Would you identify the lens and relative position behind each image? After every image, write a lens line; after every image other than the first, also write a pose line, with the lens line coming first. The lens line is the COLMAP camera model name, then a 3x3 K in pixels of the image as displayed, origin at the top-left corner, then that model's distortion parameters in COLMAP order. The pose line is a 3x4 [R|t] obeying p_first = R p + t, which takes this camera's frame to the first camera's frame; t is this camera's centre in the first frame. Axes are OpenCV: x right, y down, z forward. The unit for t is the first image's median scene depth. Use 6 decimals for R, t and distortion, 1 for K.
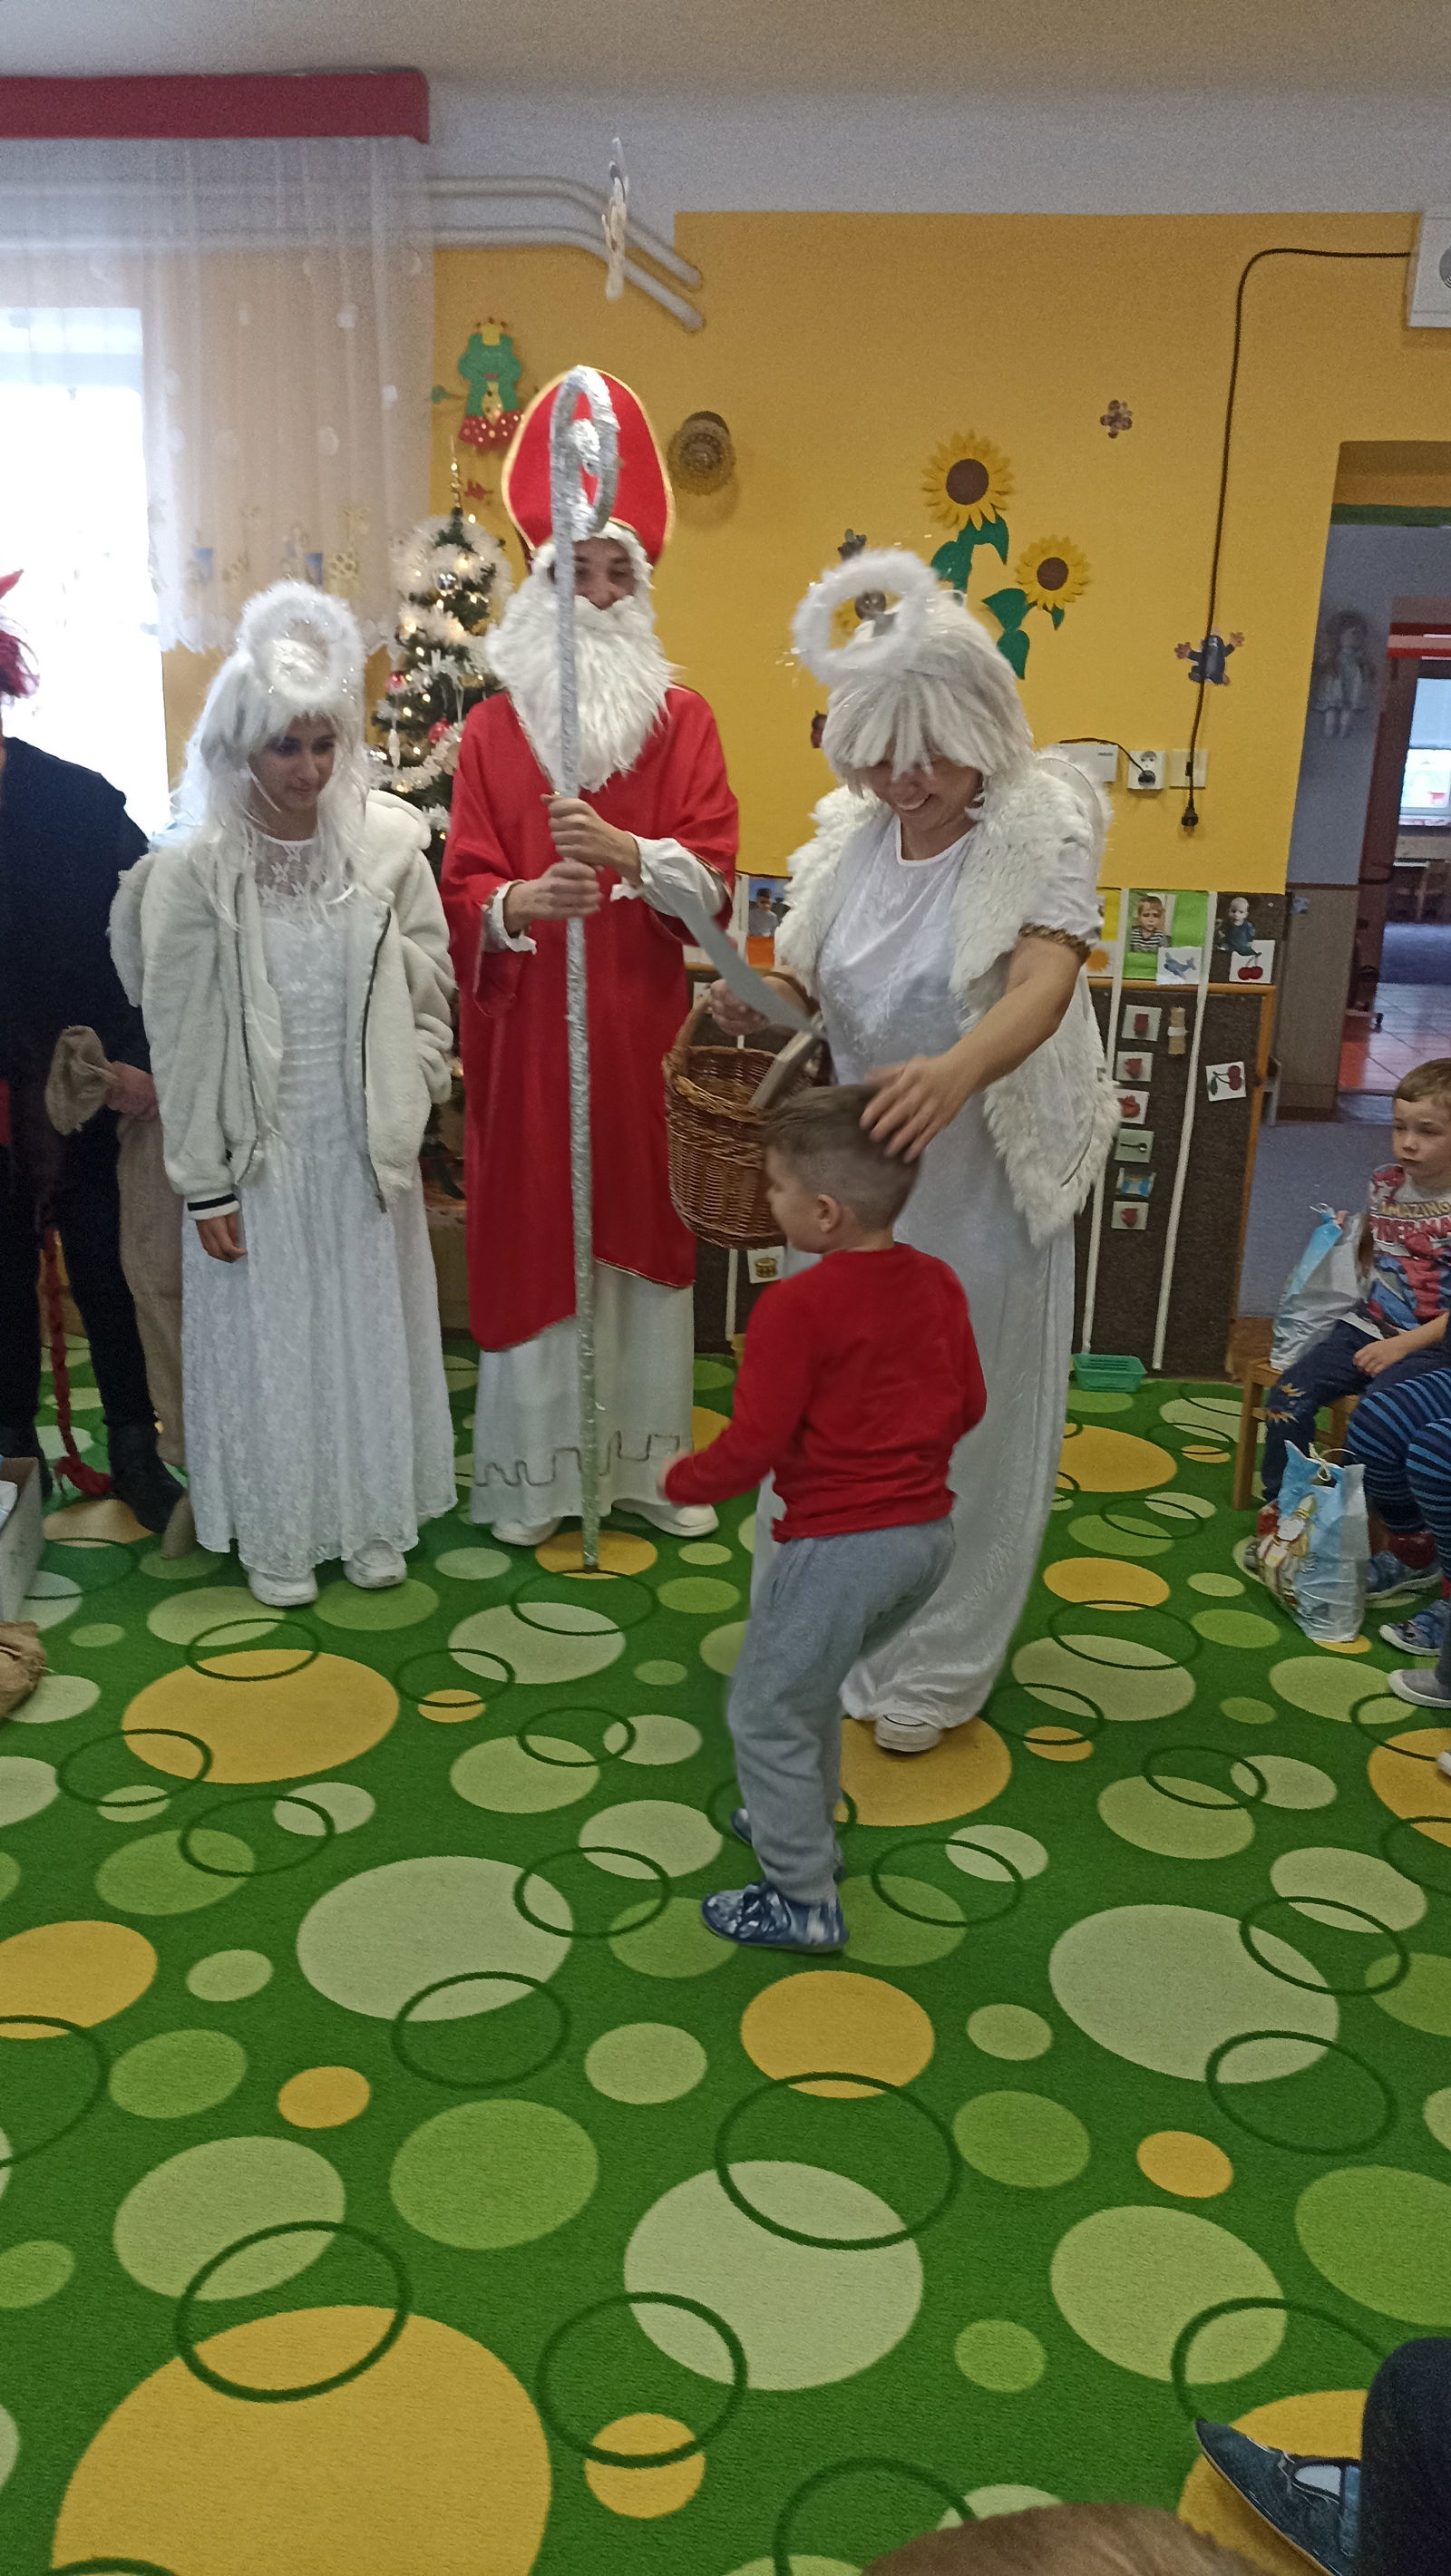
lens RADIAL K [[1892.4, 0, 714.3], [0, 1892.4, 1291.0], [0, 0, 1]] dist [0.086856, -0.099944]
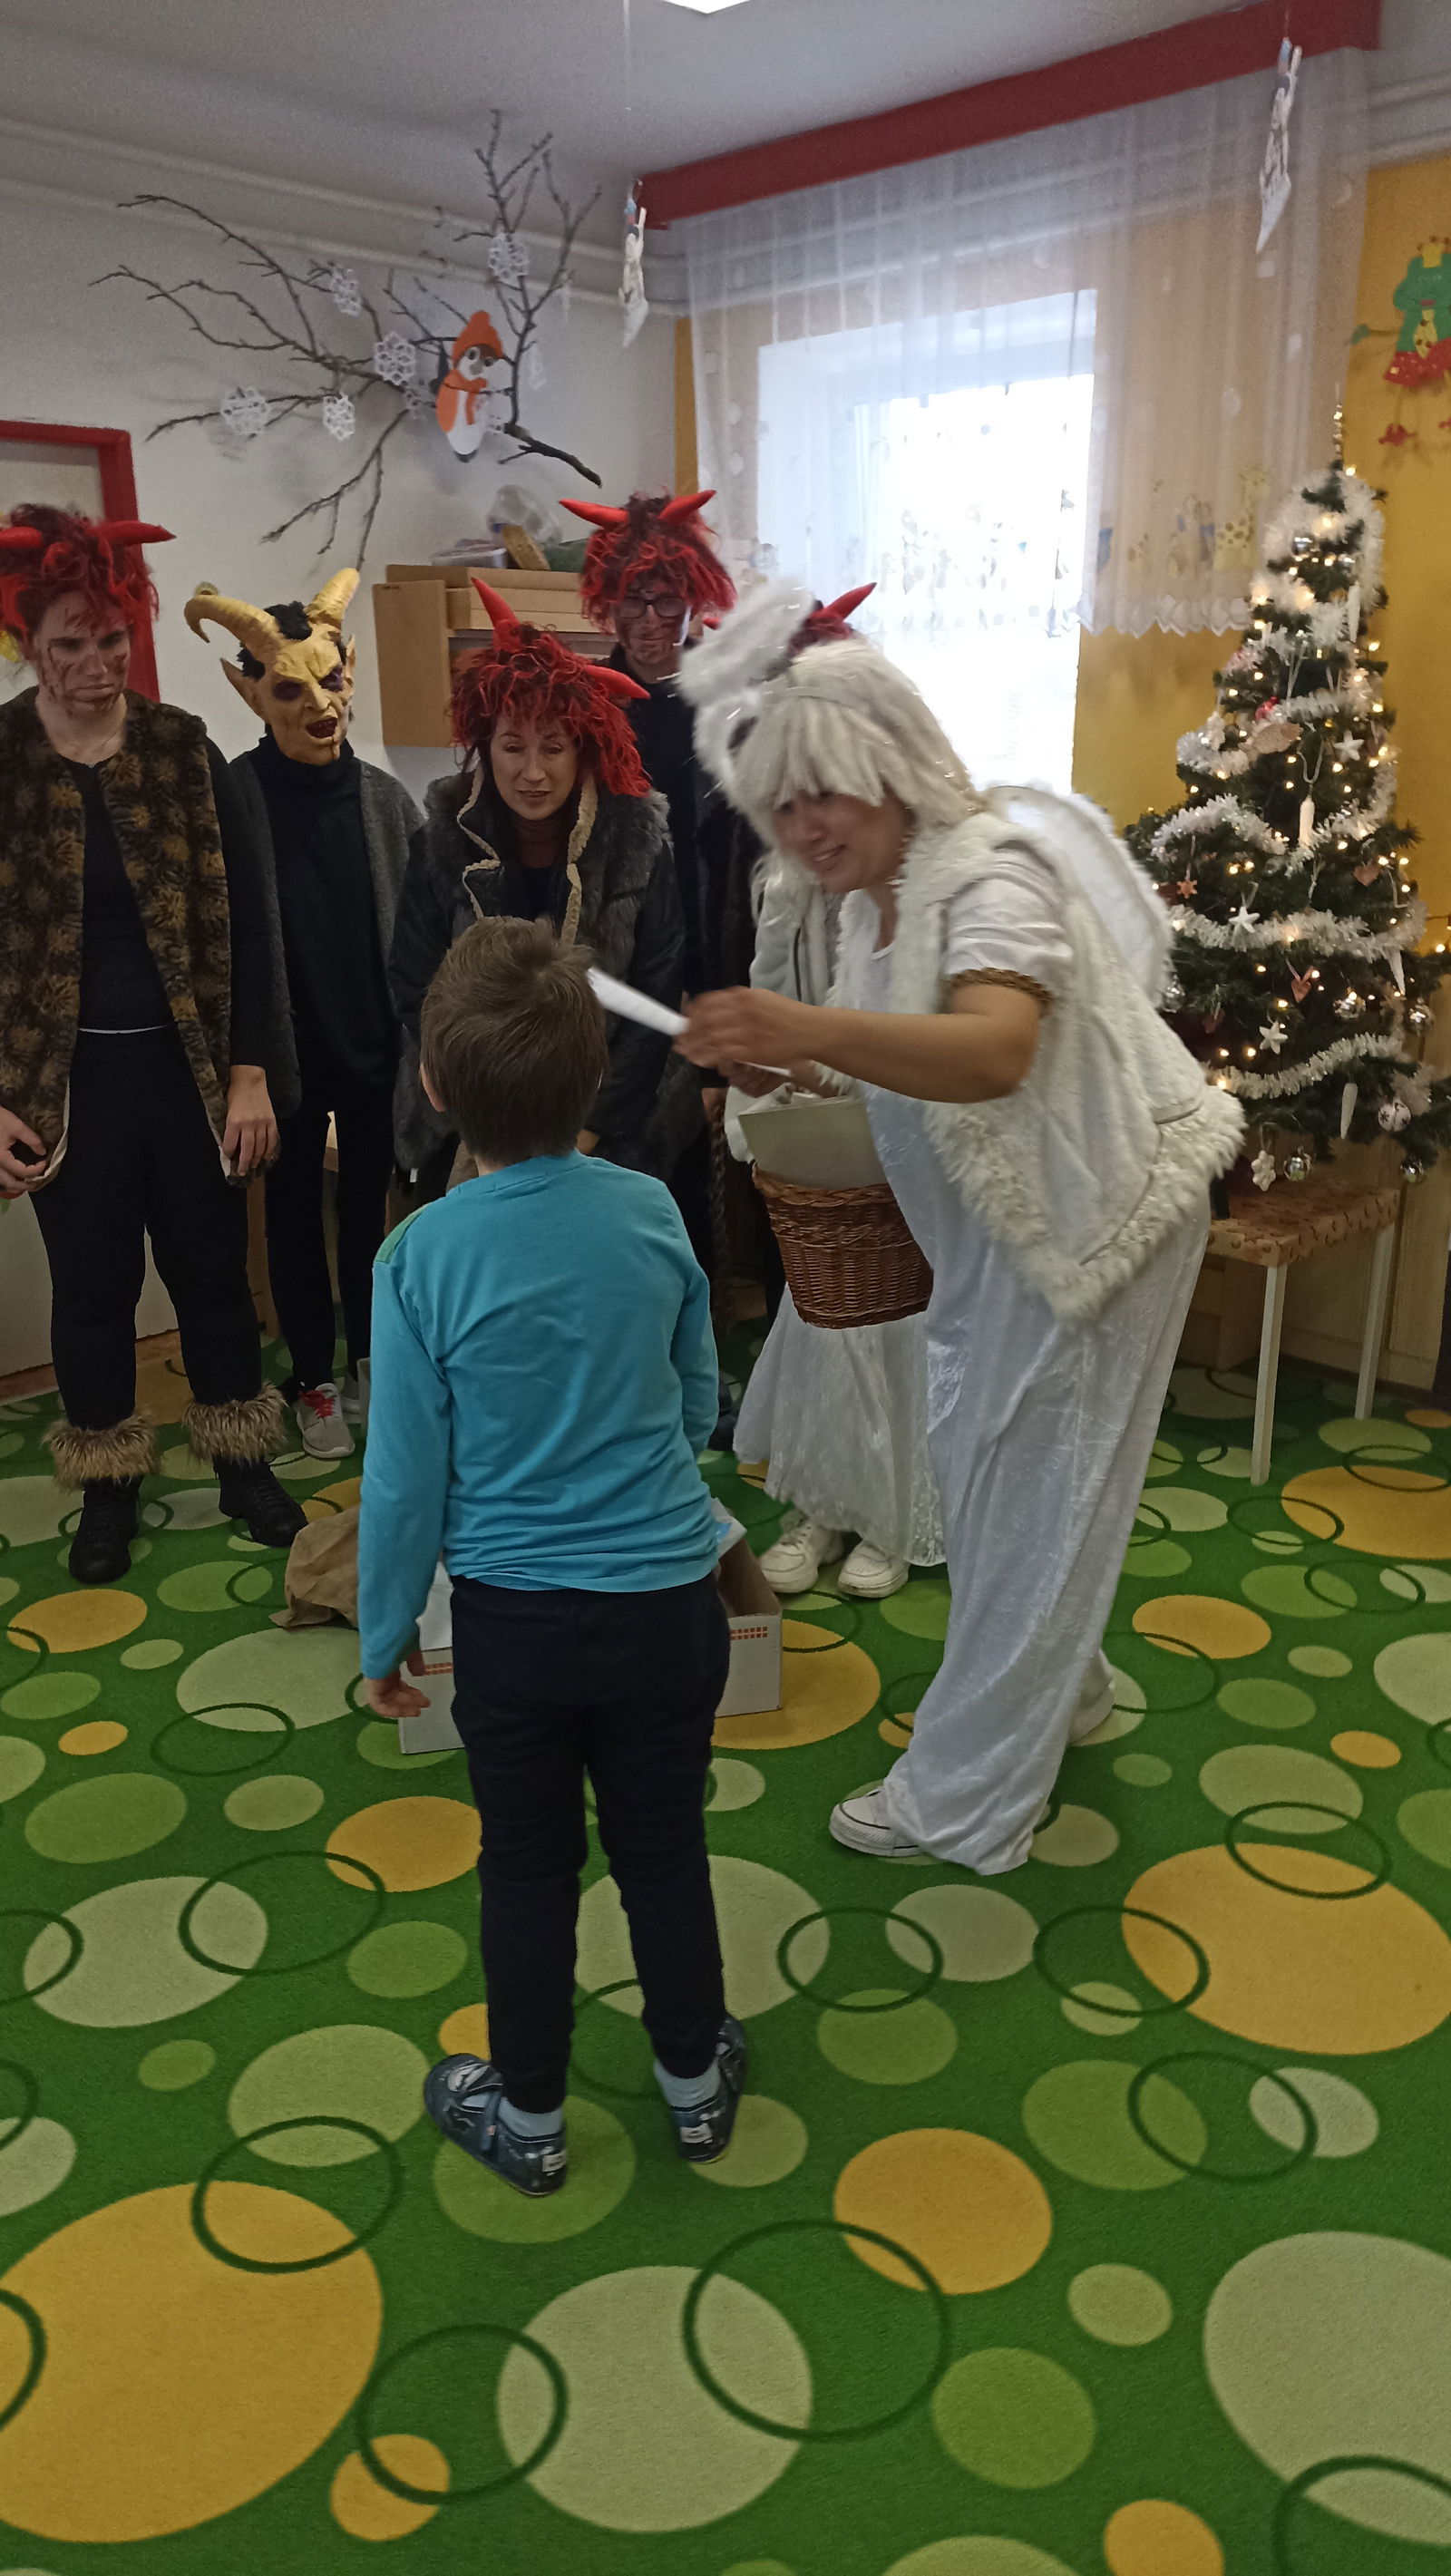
lens RADIAL K [[1892.4, 0, 713.8], [0, 1892.4, 1291.8], [0, 0, 1]] dist [0.086856, -0.099944]
pose [[0.766249, 0.165254, -0.620929, 0.278387], [-0.148621, 0.985738, 0.078941, -0.053356], [0.625119, 0.031795, 0.779881, 0.129091]]
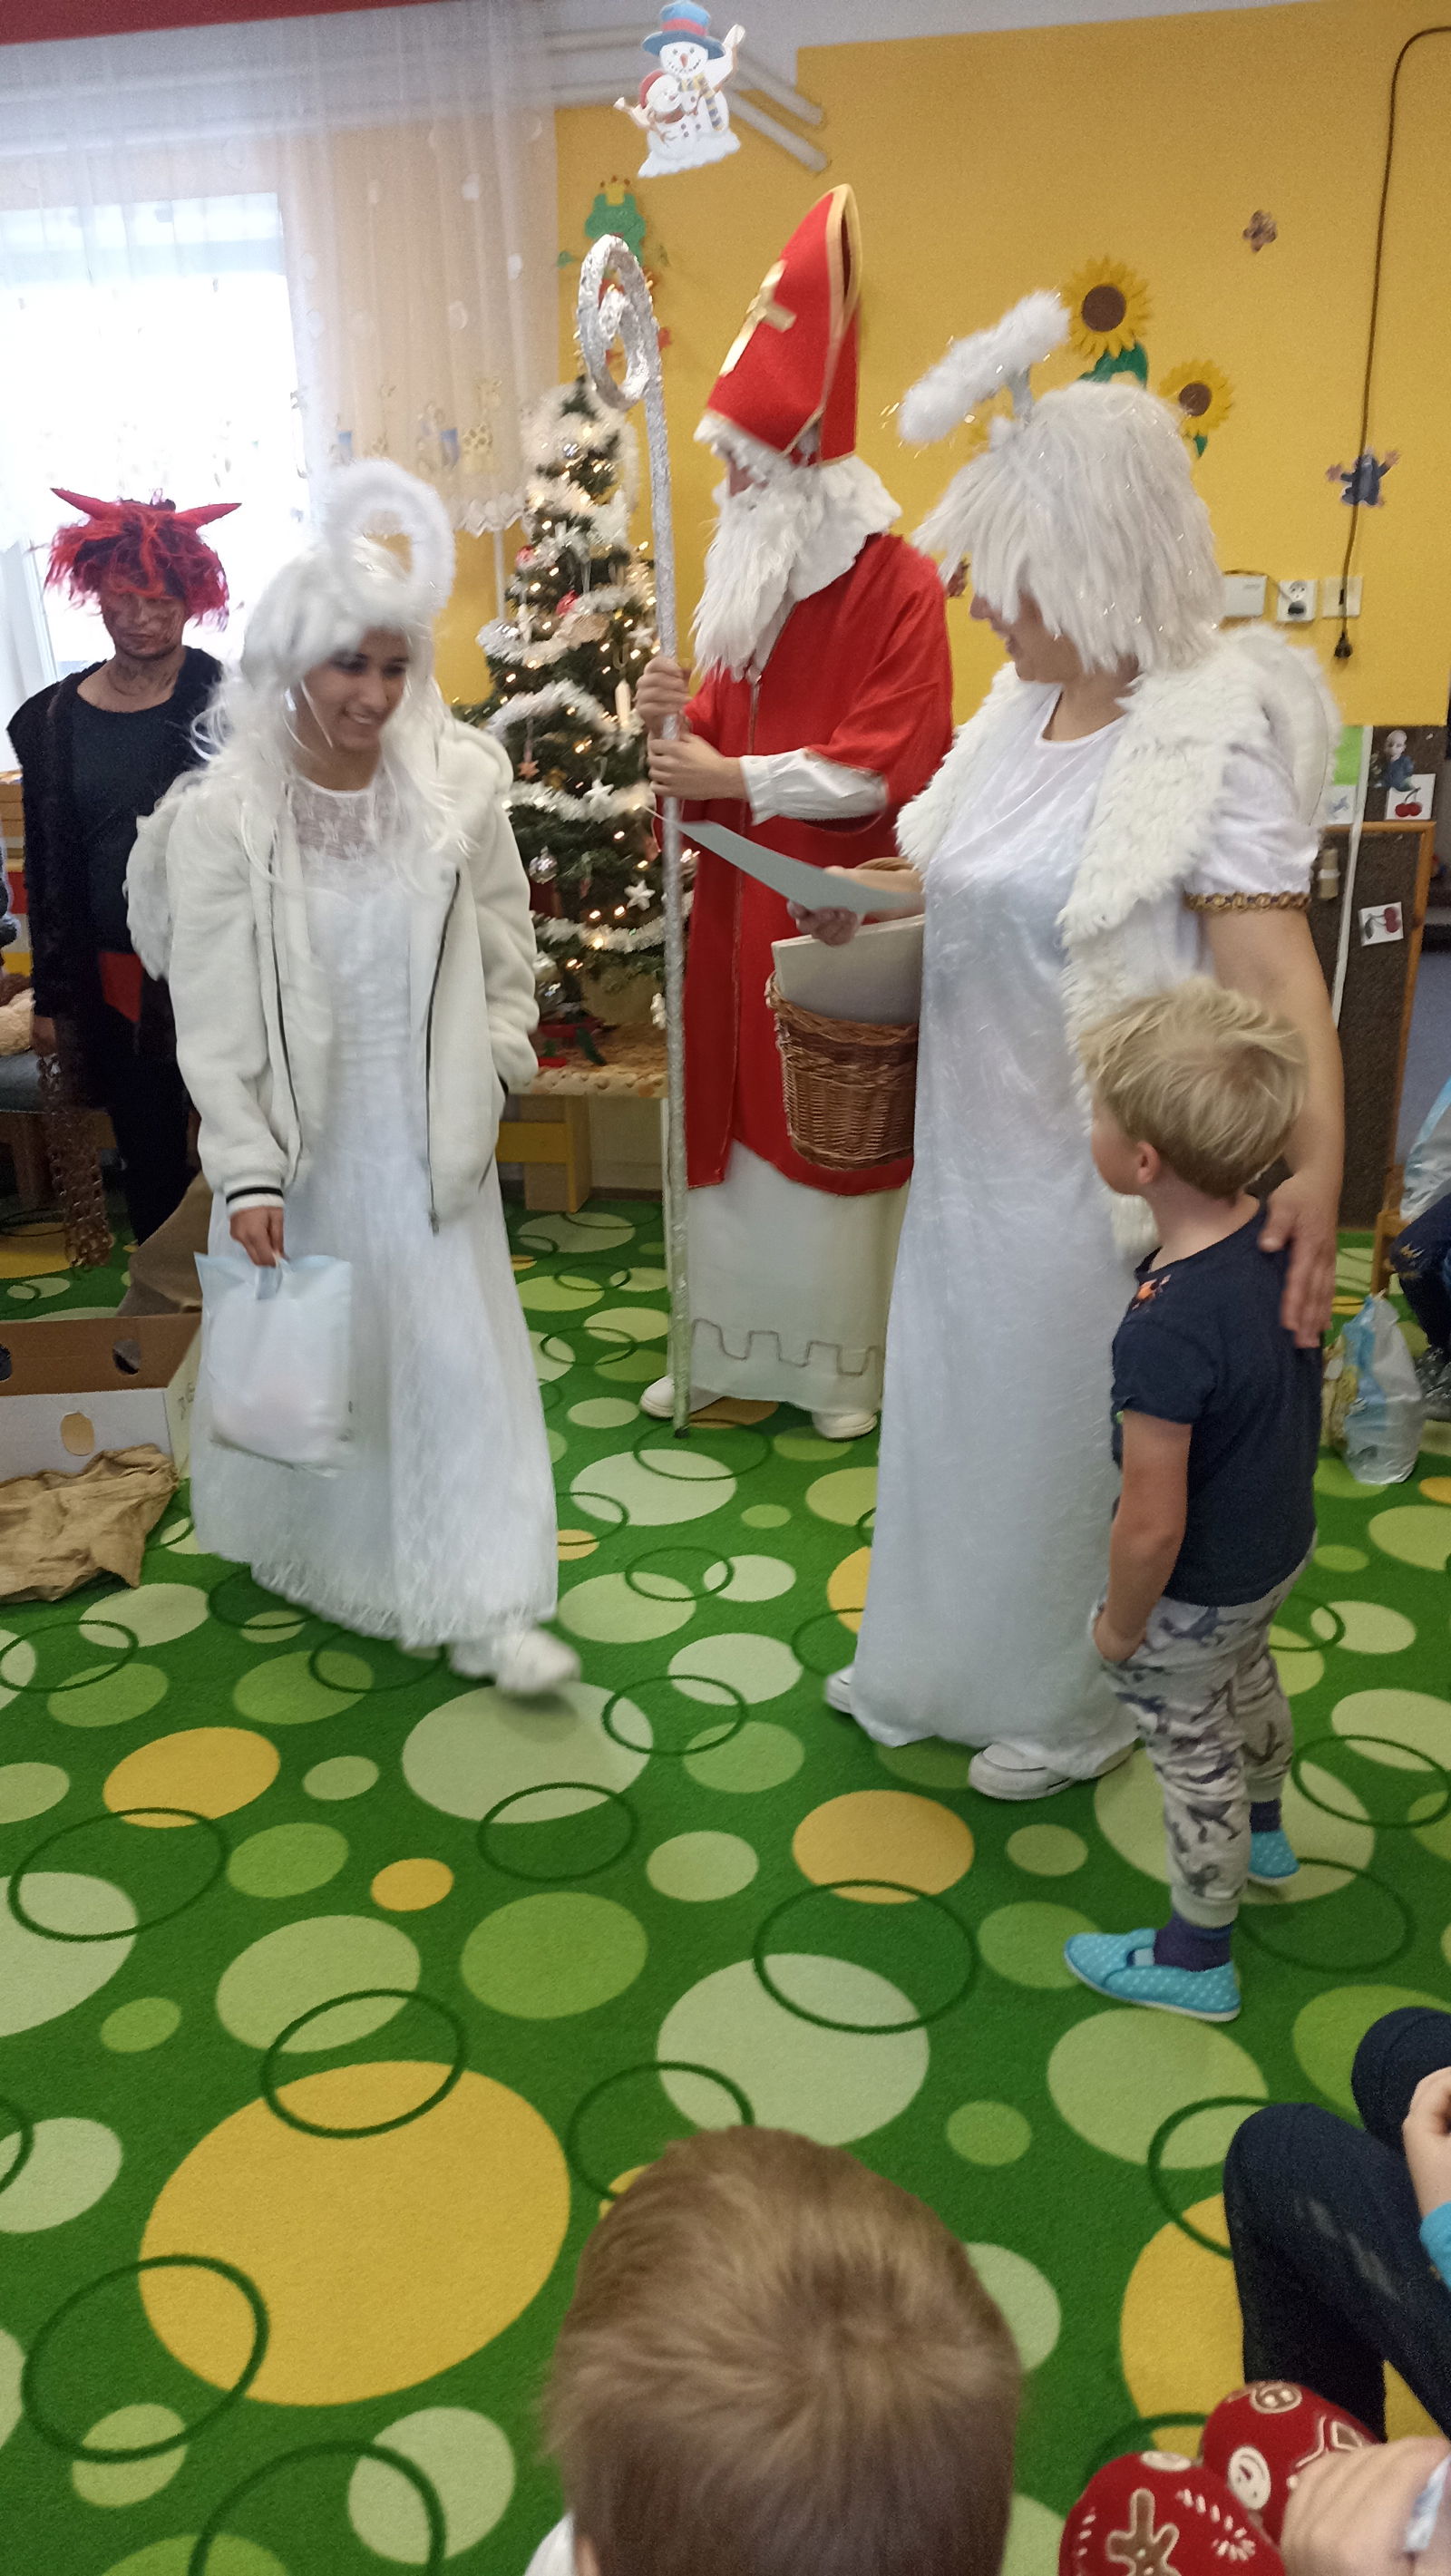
lens RADIAL K [[1892.4, 0, 719.8], [0, 1892.4, 1290.5], [0, 0, 1]] dist [0.086856, -0.099944]
pose [[0.991779, -0.006785, -0.127784, 0.066325], [0.016390, 0.997104, 0.074264, -0.002364], [0.126910, -0.075748, 0.989018, -0.027152]]
